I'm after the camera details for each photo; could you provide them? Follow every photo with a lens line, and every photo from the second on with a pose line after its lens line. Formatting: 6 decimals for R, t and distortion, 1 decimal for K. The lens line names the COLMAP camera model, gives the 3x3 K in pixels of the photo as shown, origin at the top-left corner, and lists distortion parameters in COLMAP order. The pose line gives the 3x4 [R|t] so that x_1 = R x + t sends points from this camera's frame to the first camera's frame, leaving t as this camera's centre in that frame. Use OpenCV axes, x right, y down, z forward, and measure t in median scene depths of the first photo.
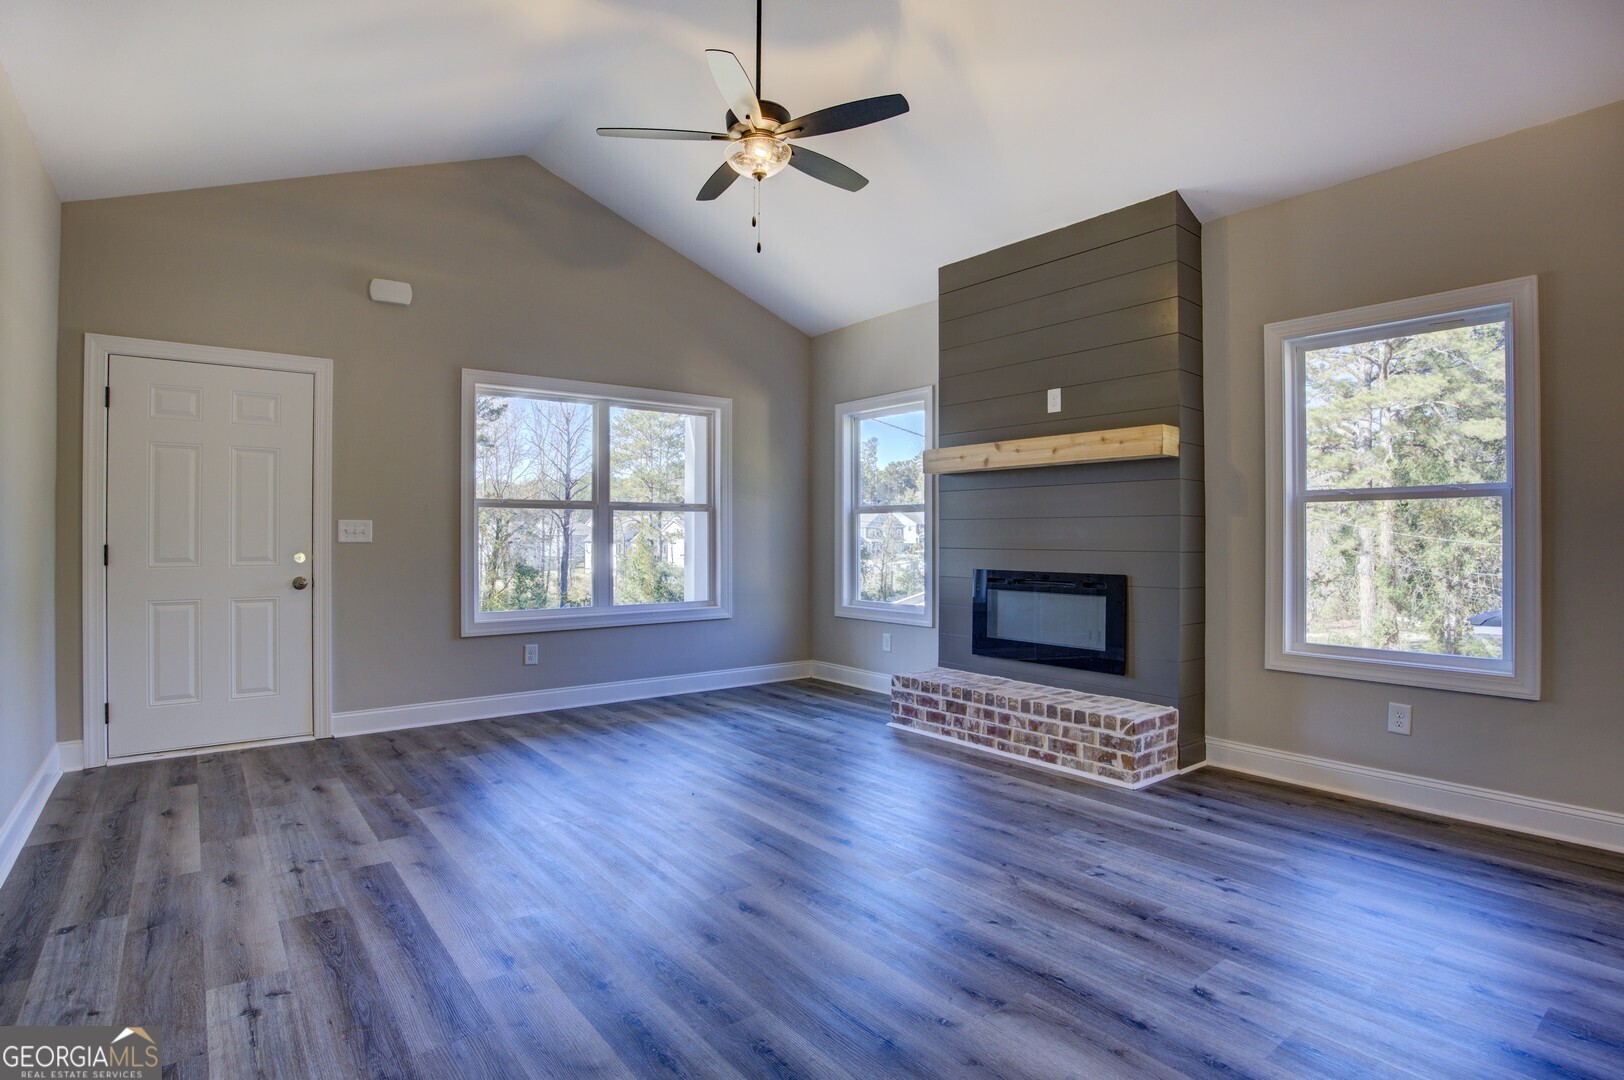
lens RADIAL K [[816.0, 0, 822.4], [0, 816.0, 534.2], [0, 0, 1]] dist [-0.061653, 0.017321]
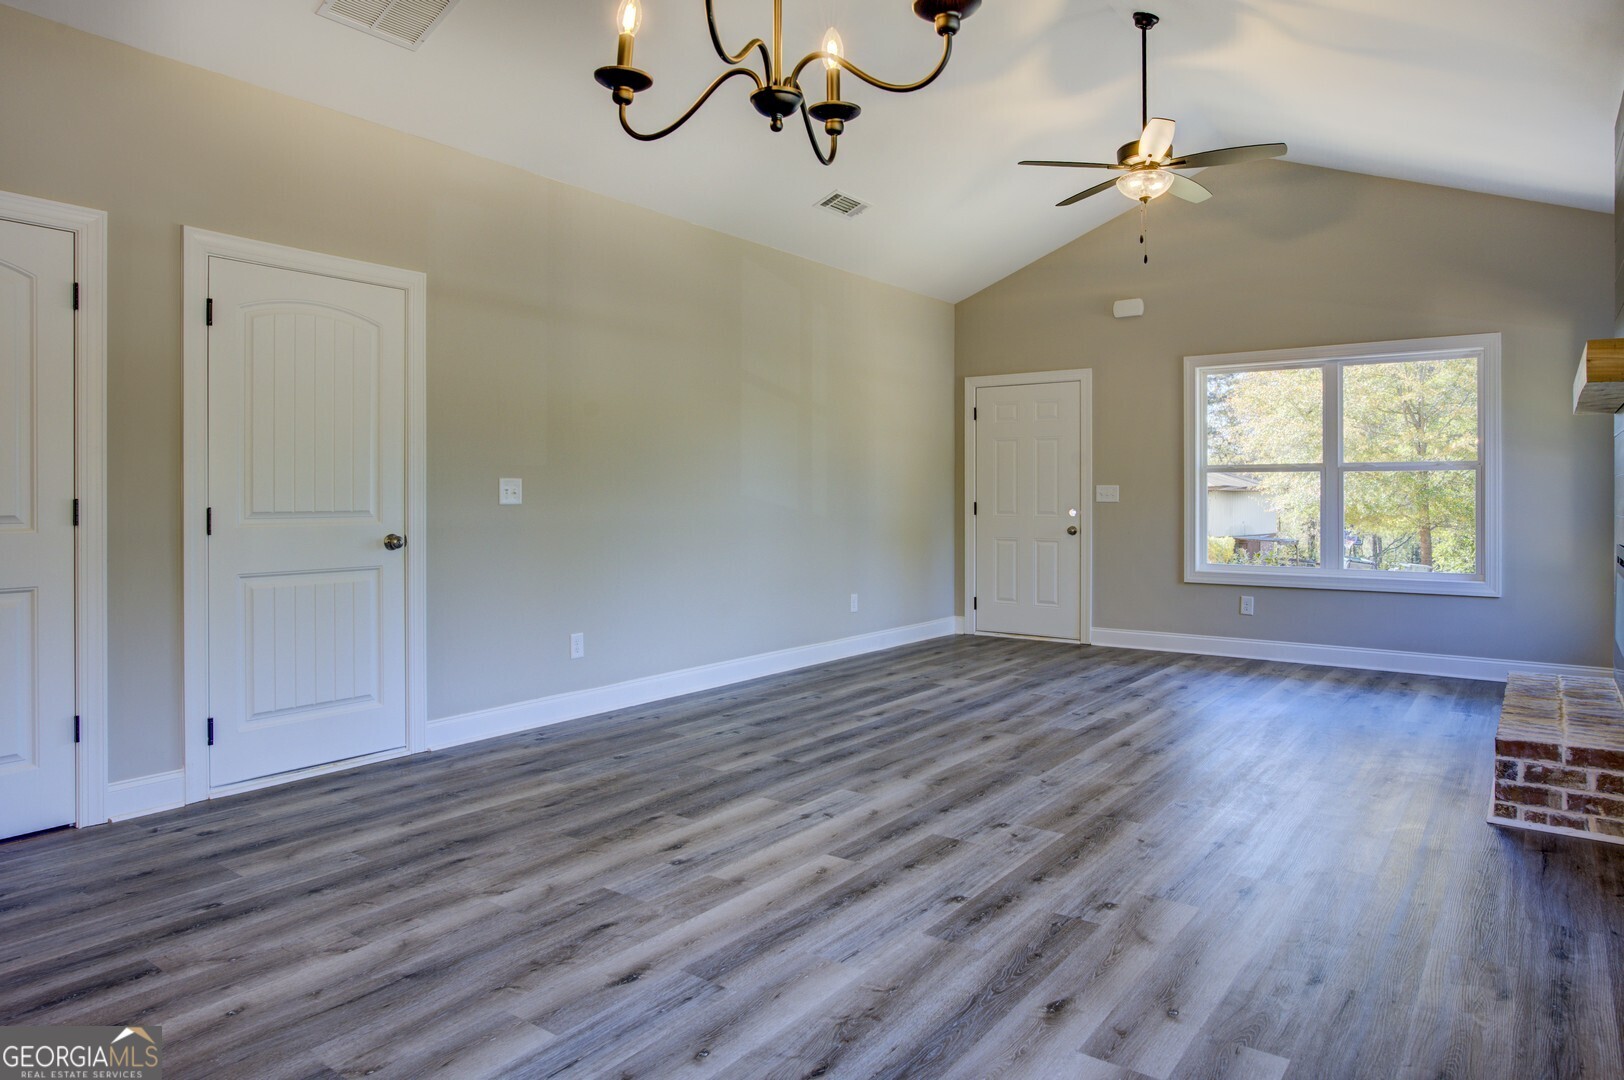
lens RADIAL K [[1006.5, 0, 836.1], [0, 1006.5, 487.6], [0, 0, 1]] dist [-0.024786, 0.010836]
pose [[0.276996, -0.009553, -0.960824, 0.960881], [-0.000194, 0.999950, -0.009998, 0.003339], [0.960871, 0.002956, 0.276980, 0.107408]]
